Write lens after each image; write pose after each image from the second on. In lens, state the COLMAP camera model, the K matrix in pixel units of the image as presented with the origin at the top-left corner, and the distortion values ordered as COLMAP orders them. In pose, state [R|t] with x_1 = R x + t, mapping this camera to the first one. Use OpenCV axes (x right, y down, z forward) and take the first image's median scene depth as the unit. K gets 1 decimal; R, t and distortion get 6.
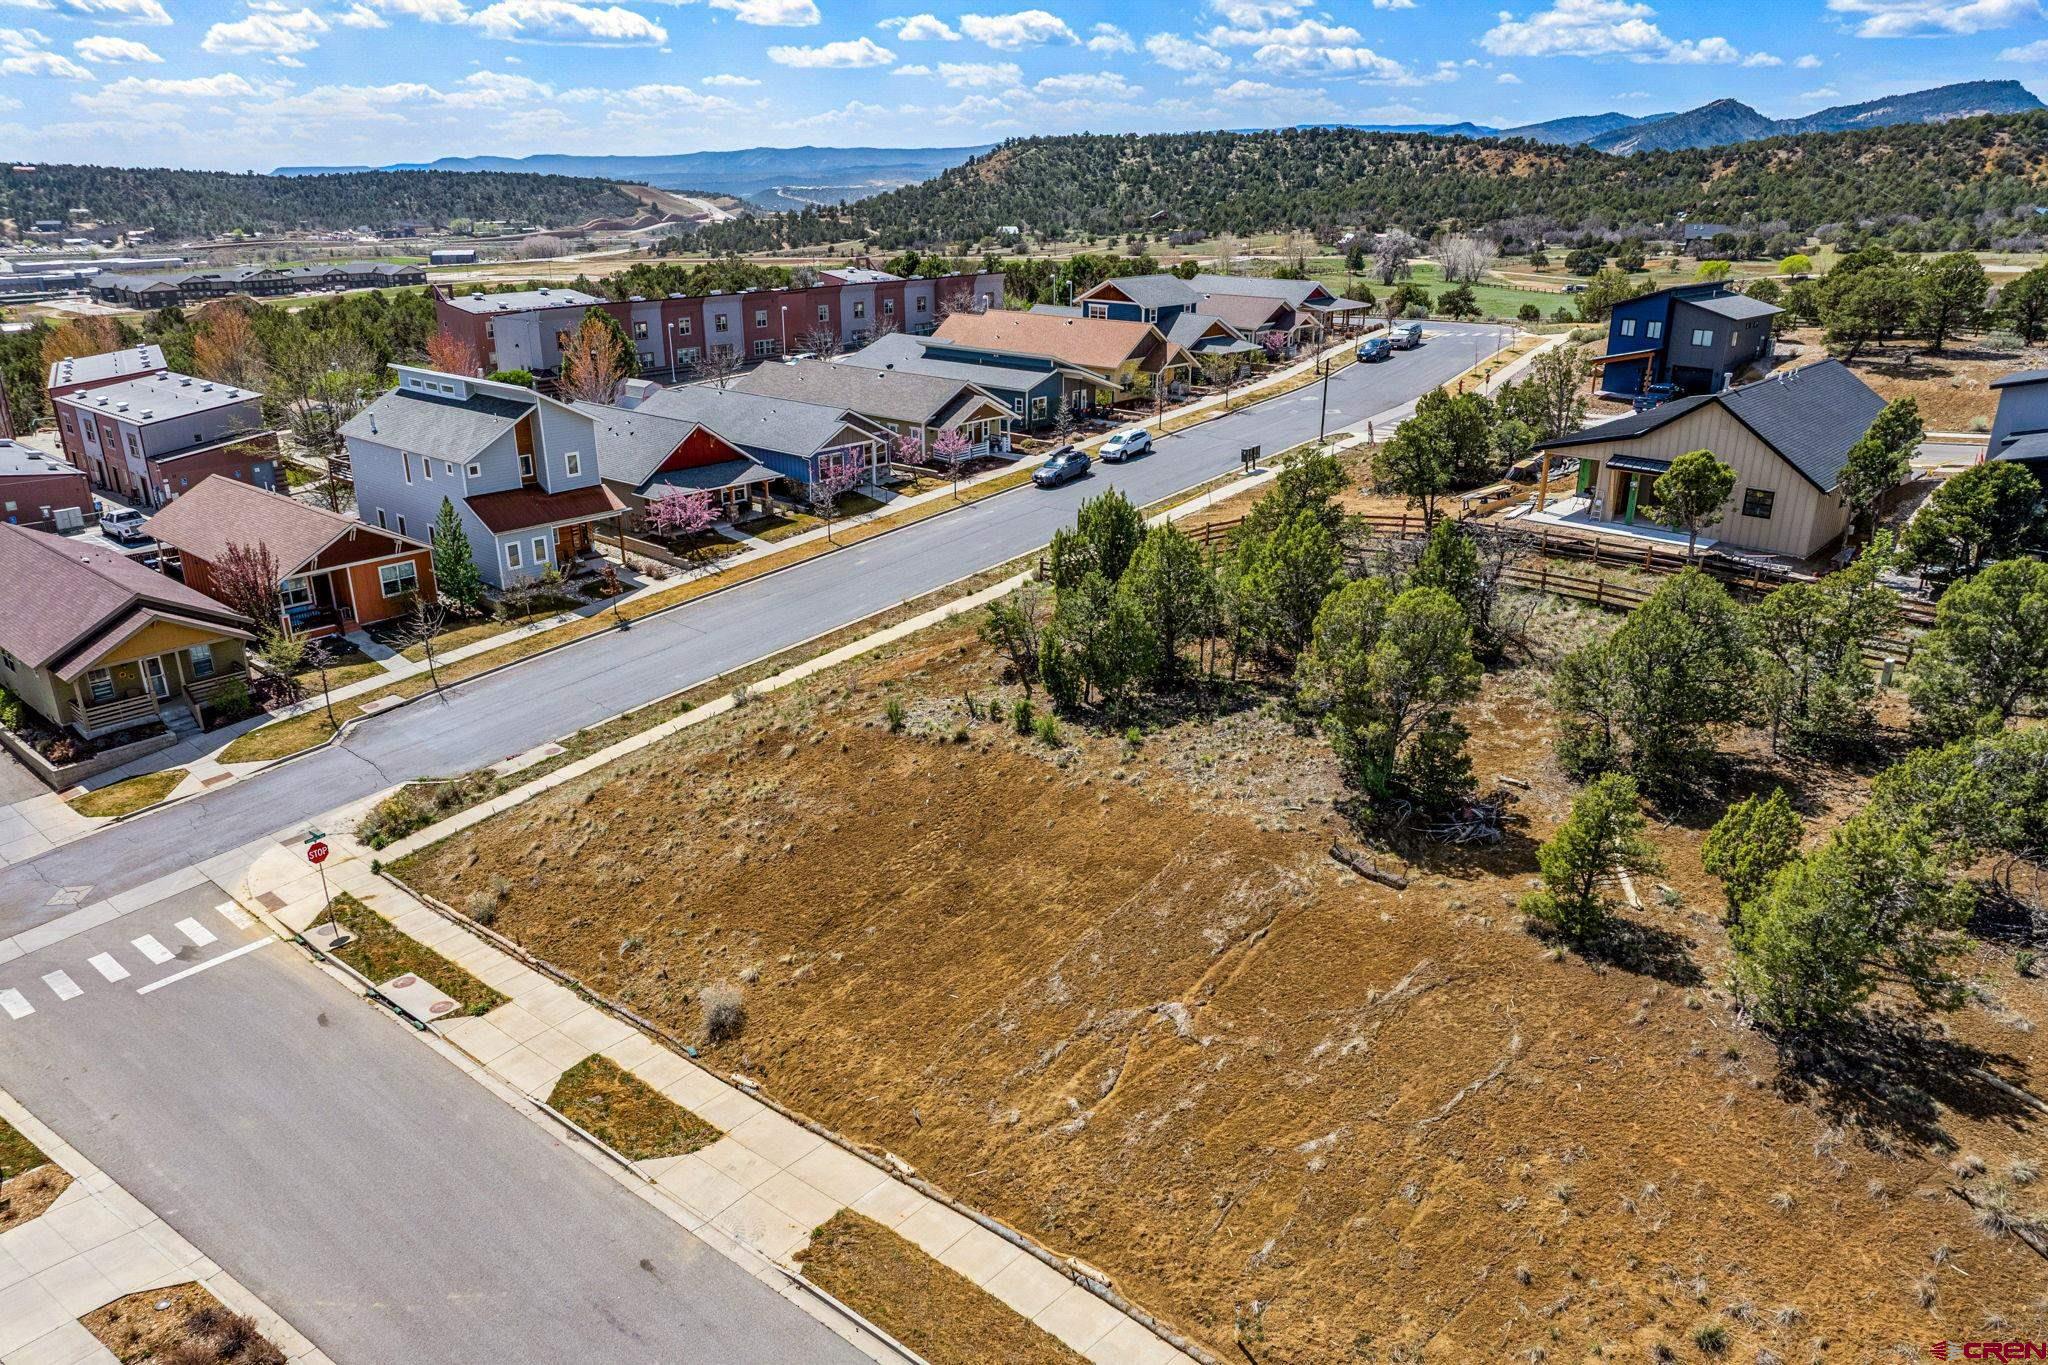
lens RADIAL K [[1427.8, 0, 1025.8], [0, 1427.8, 759.6], [0, 0, 1]] dist [-0.044793, 0.008552]
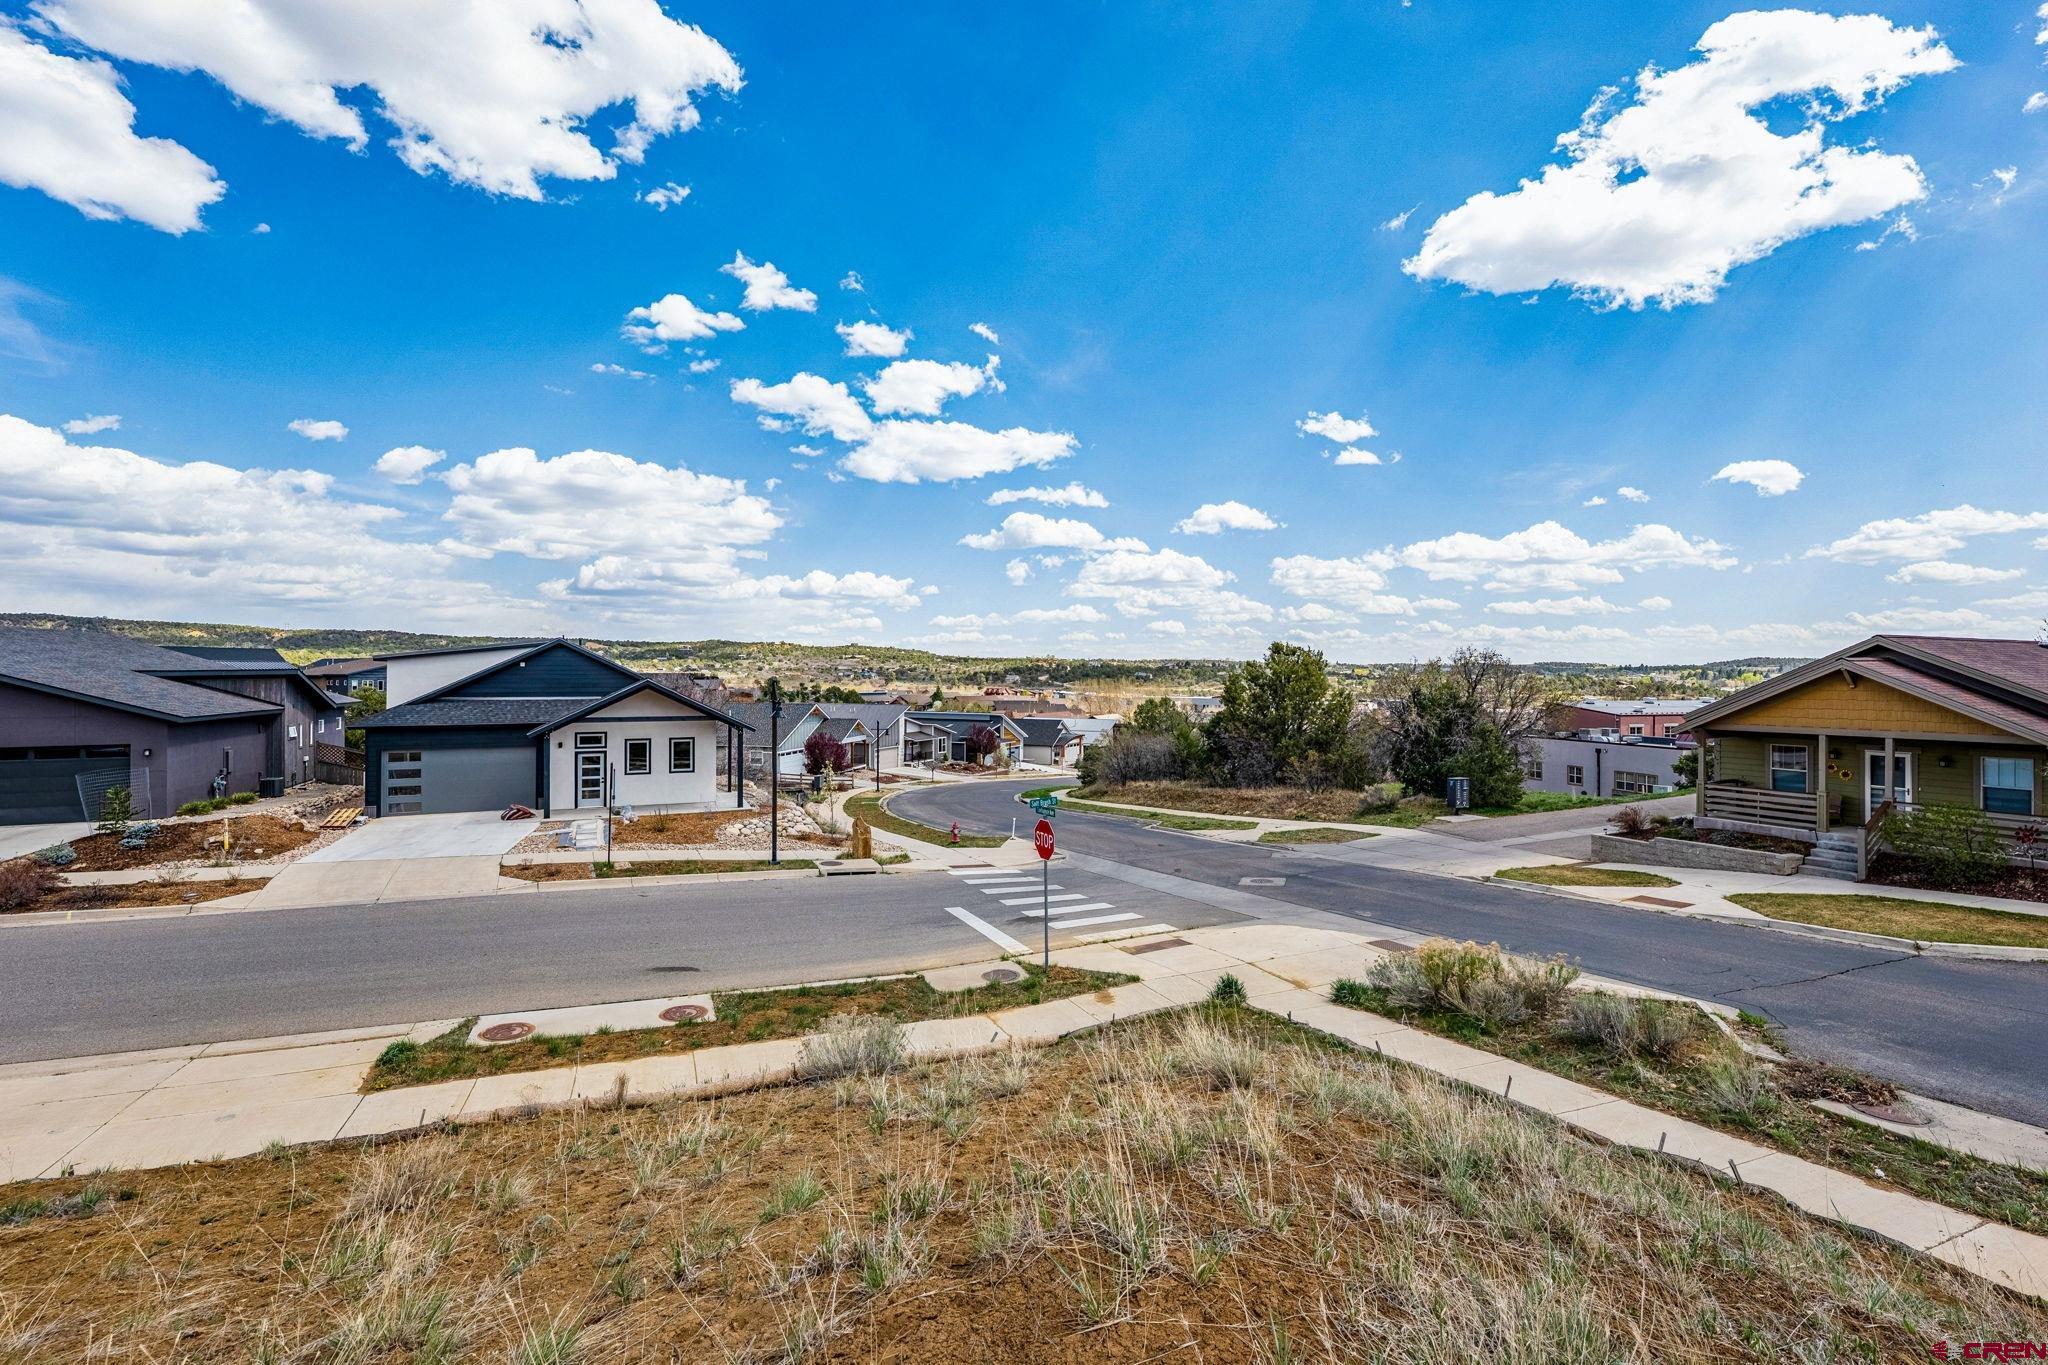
lens RADIAL K [[867.3, 0, 1024.0], [0, 867.3, 682.5], [0, 0, 1]] dist [-0.000140, 0.000001]
pose [[-0.416224, 0.003588, -0.909255, -0.129480], [-0.351420, 0.921652, 0.164504, -0.024903], [0.838607, 0.388001, -0.382353, 0.705314]]
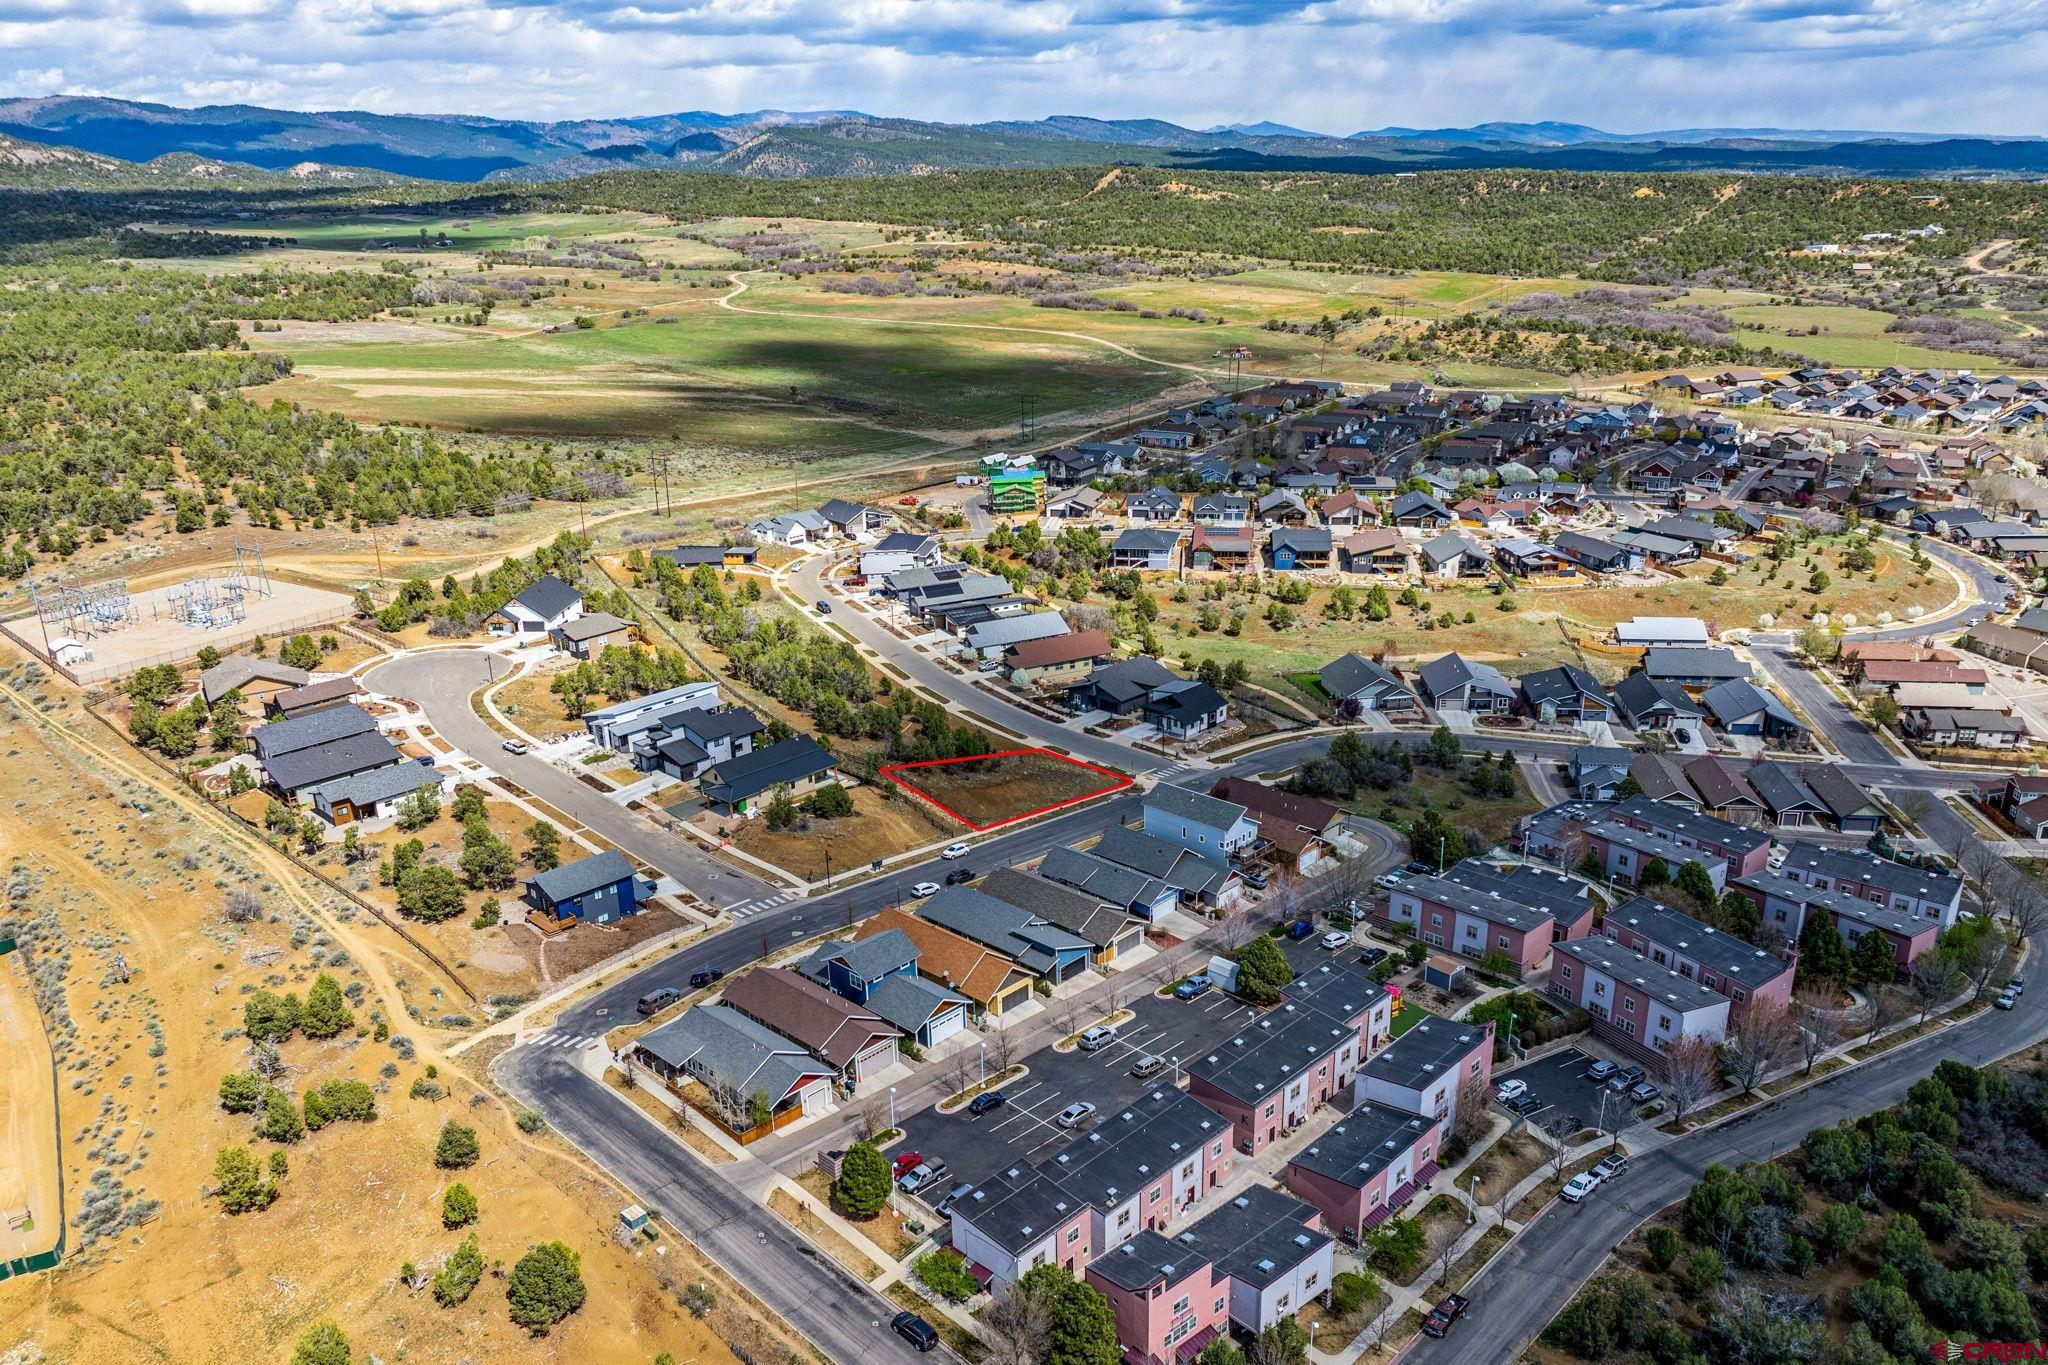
lens RADIAL K [[1657.3, 0, 1024.0], [0, 1657.3, 682.5], [0, 0, 1]] dist [-0.007637, -0.004444]
pose [[-0.999419, 0.008165, 0.033098, -0.197866], [0.027778, 0.757864, 0.651821, -2.635641], [-0.019762, 0.652362, -0.757650, 3.466758]]
